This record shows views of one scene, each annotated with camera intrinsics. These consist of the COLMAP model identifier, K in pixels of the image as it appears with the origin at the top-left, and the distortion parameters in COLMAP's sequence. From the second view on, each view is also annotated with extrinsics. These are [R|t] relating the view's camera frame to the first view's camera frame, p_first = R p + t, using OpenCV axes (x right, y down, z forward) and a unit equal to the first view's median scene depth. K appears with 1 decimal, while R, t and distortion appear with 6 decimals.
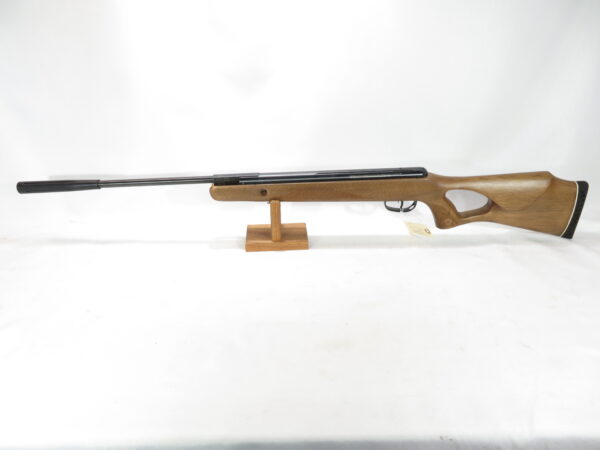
lens RADIAL K [[428.9, 0, 300.0], [0, 428.9, 225.0], [0, 0, 1]] dist [-0.005933, 0.001327]
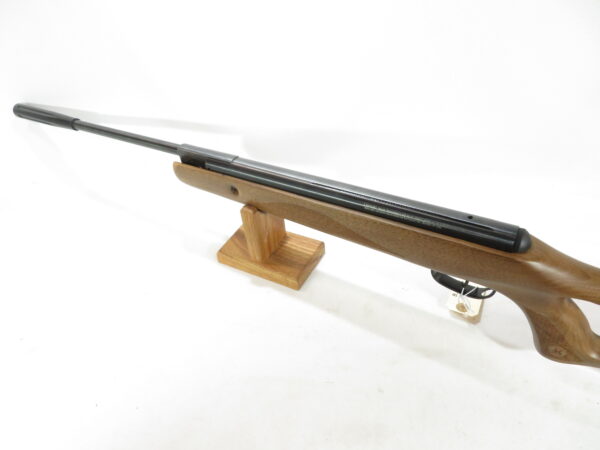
lens RADIAL K [[428.9, 0, 300.0], [0, 428.9, 225.0], [0, 0, 1]] dist [-0.005933, 0.001327]
pose [[0.855110, 0.293839, -0.427136, 0.268294], [-0.202998, 0.947861, 0.245665, -0.194977], [0.477051, -0.123363, 0.870175, 0.487000]]
